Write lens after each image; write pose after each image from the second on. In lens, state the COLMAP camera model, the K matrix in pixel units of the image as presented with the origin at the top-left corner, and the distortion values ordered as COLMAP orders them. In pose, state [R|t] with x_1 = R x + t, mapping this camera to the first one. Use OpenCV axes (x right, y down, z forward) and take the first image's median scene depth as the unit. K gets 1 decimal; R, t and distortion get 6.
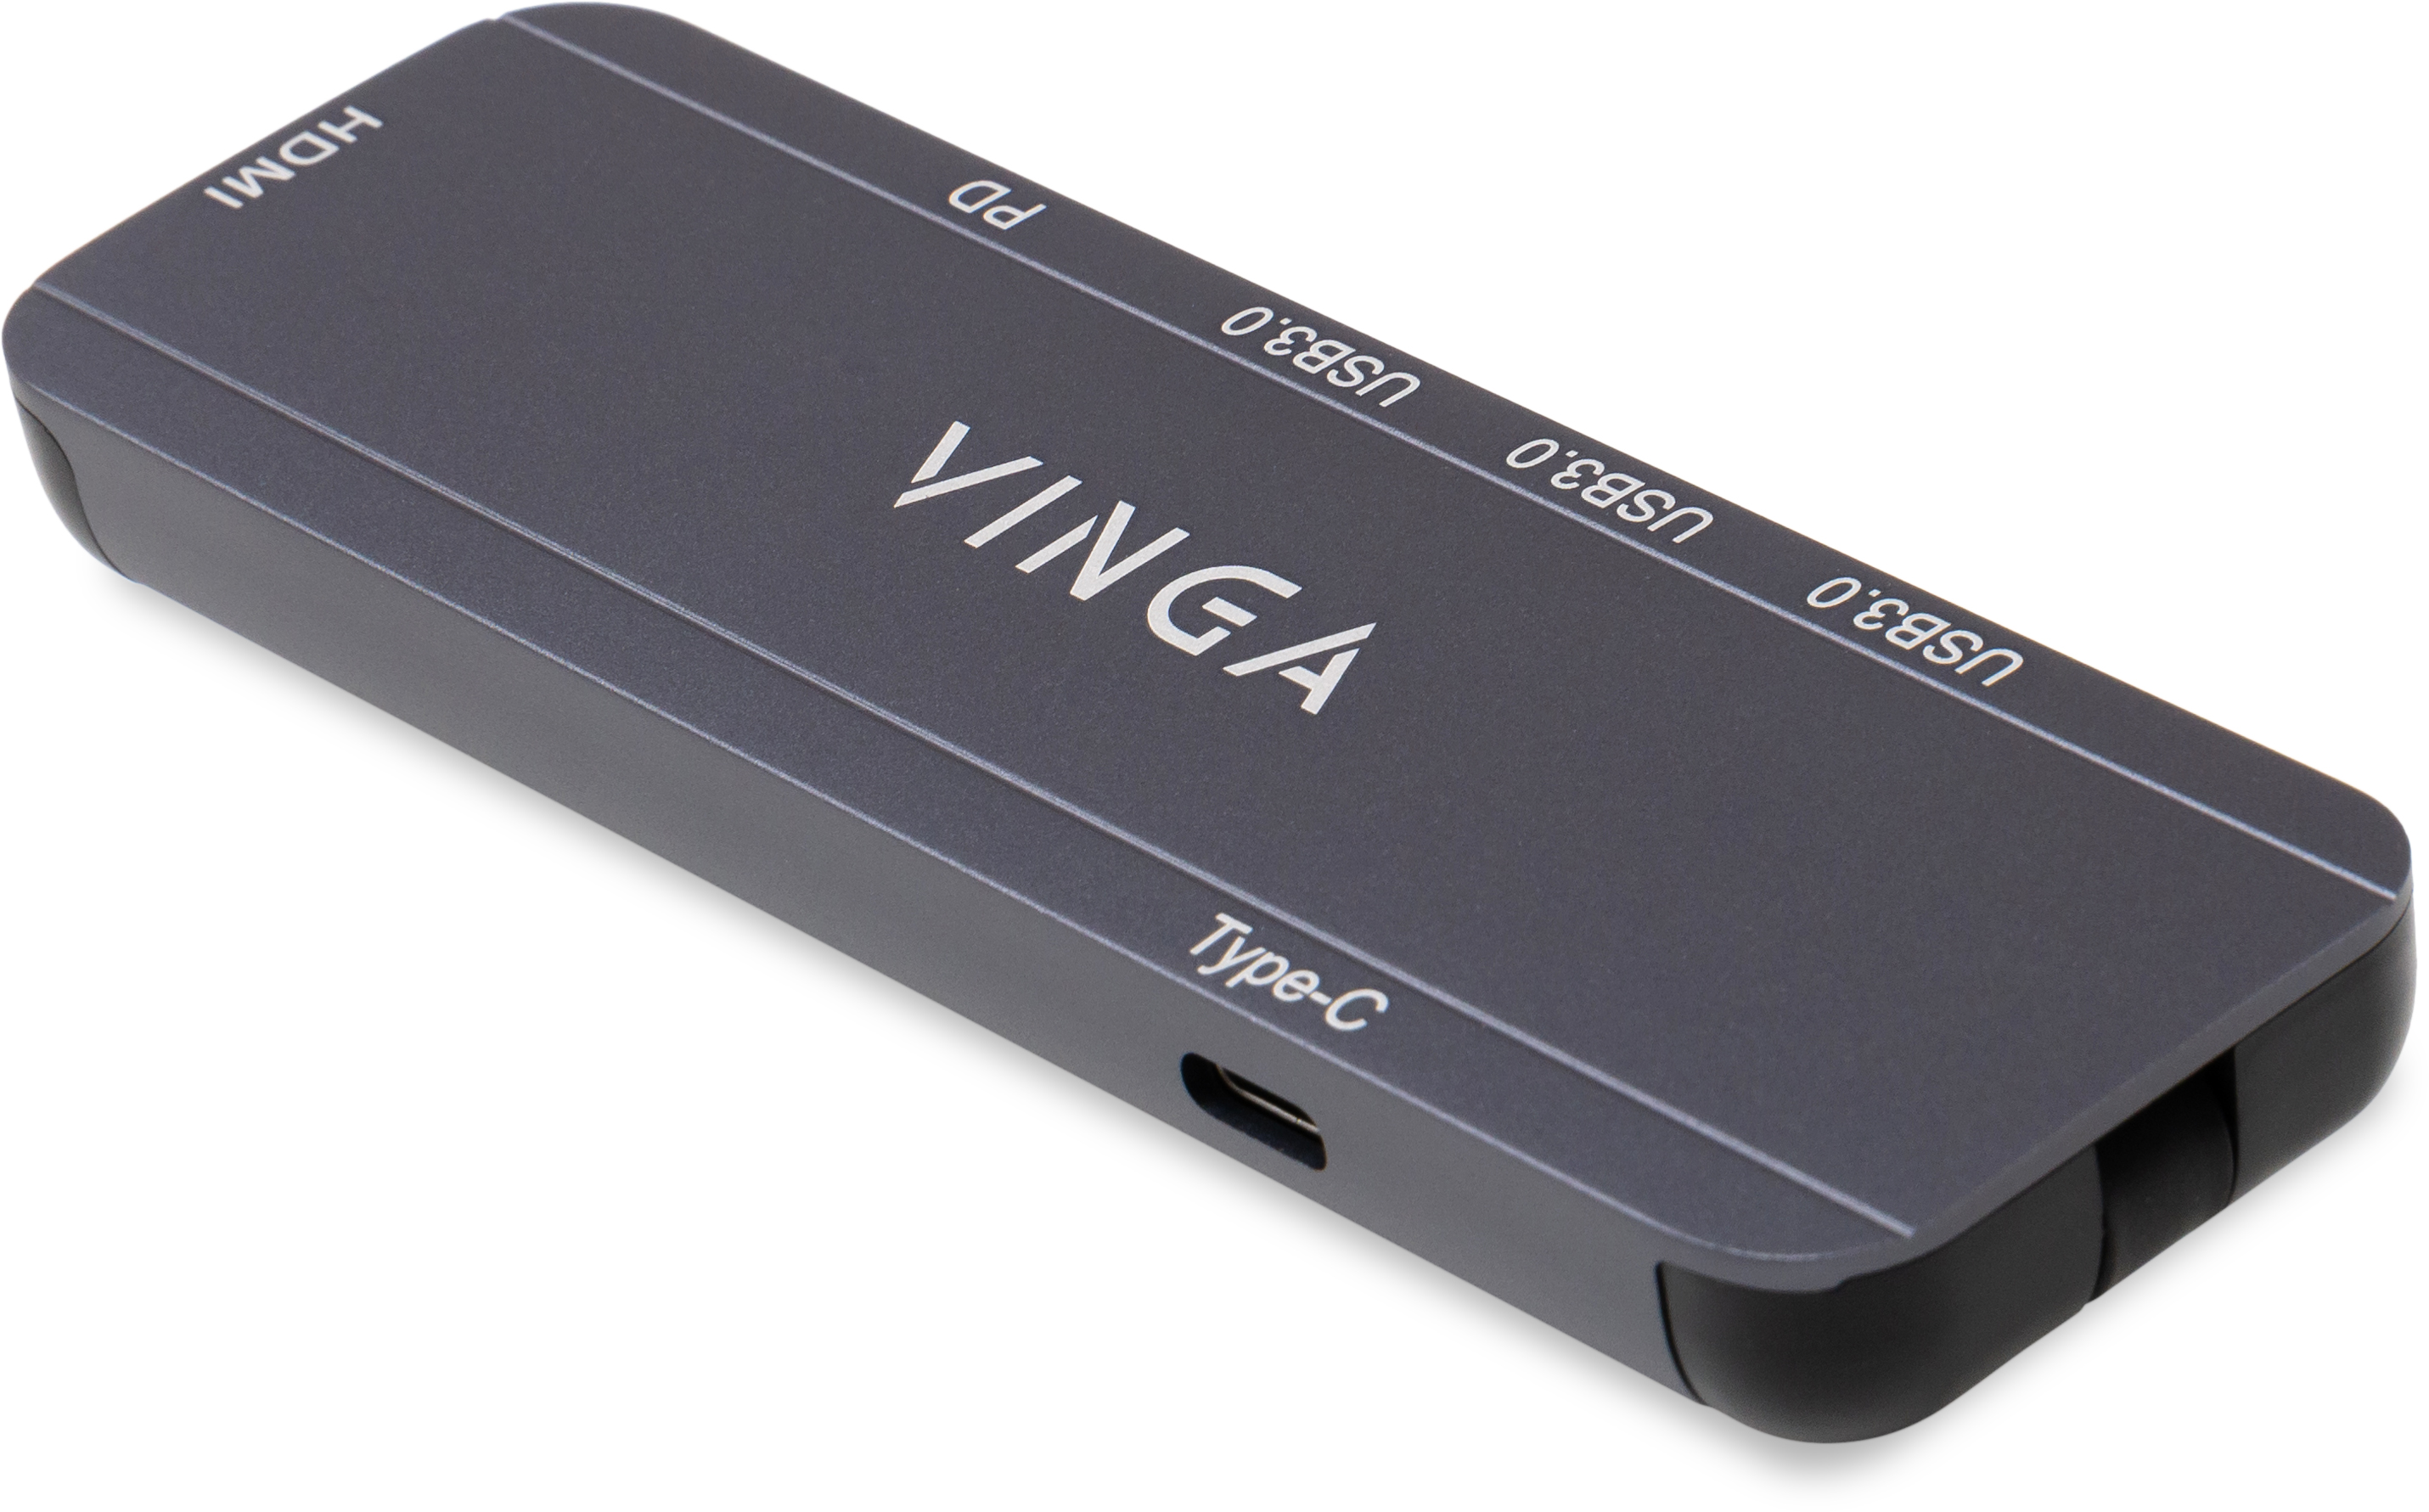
lens RADIAL K [[11929.1, 0, 1214.5], [0, 11929.1, 756.0], [0, 0, 1]] dist [0.330473, 5.691706]
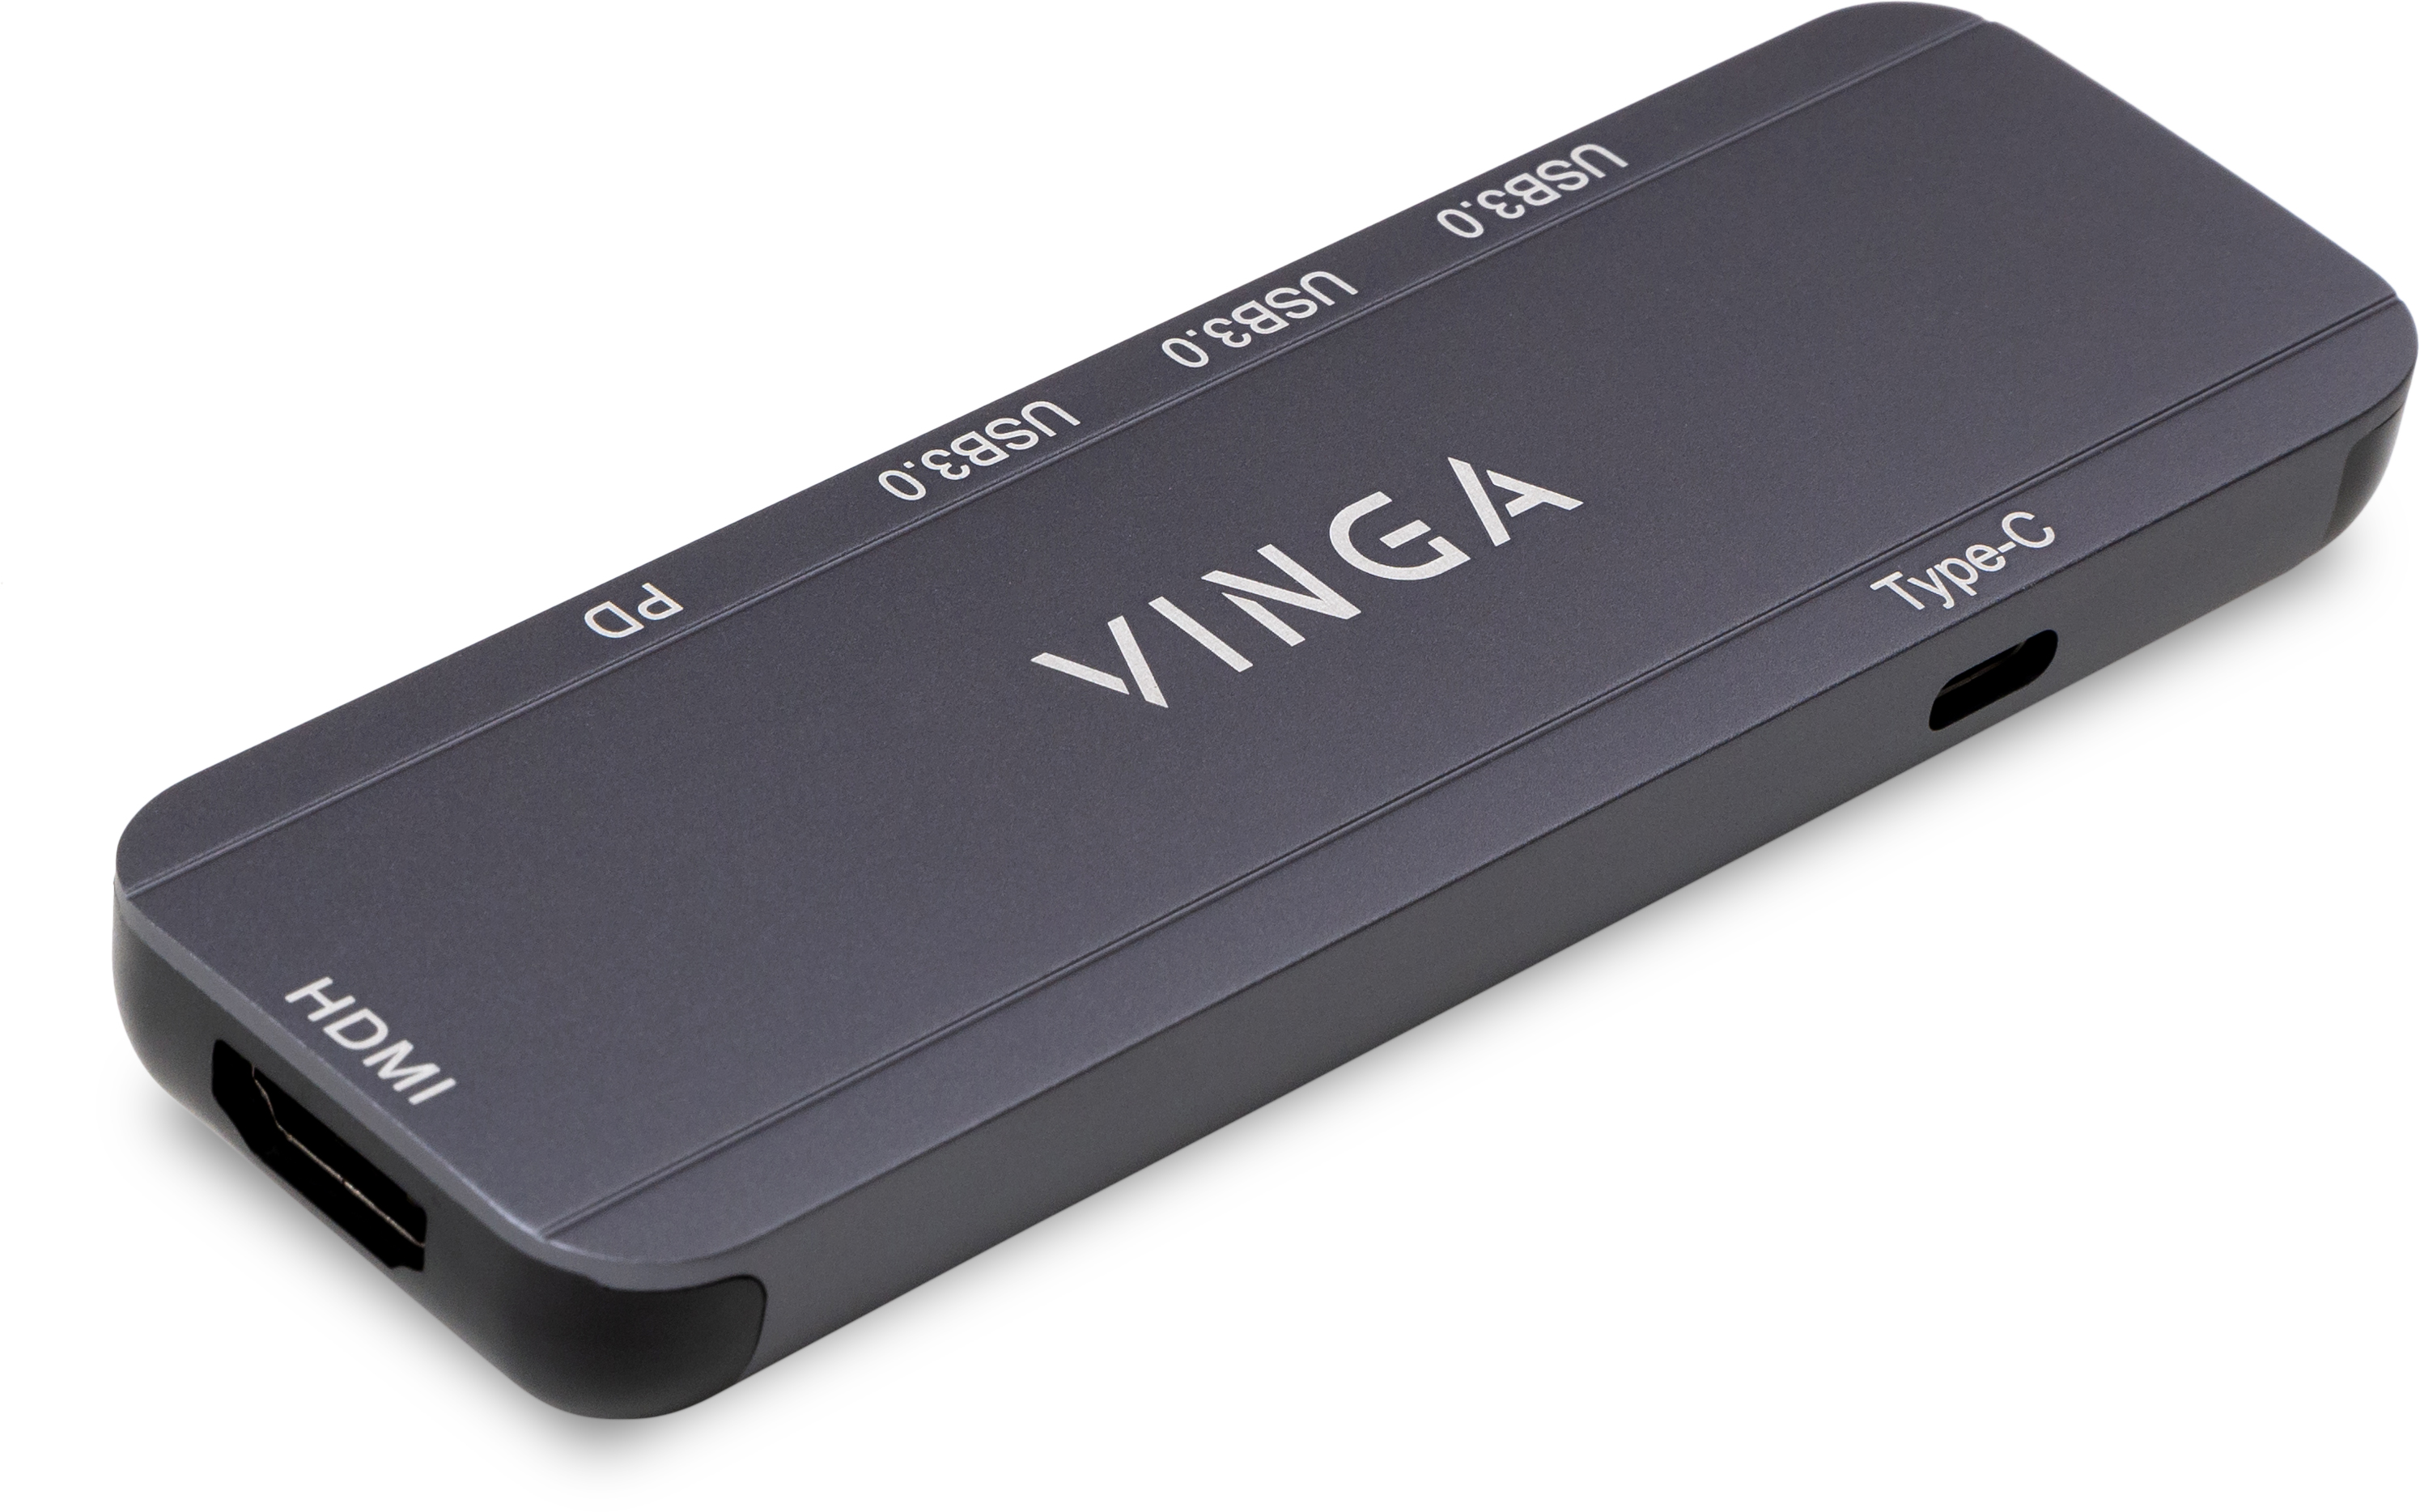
lens RADIAL K [[11885.6, 0, 1210.0], [0, 11885.6, 756.0], [0, 0, 1]] dist [0.330473, 5.691706]
pose [[-0.011796, -0.490192, 0.871535, -0.922605], [0.493628, 0.755131, 0.431403, -0.458364], [-0.869593, 0.435302, 0.233065, 0.775944]]
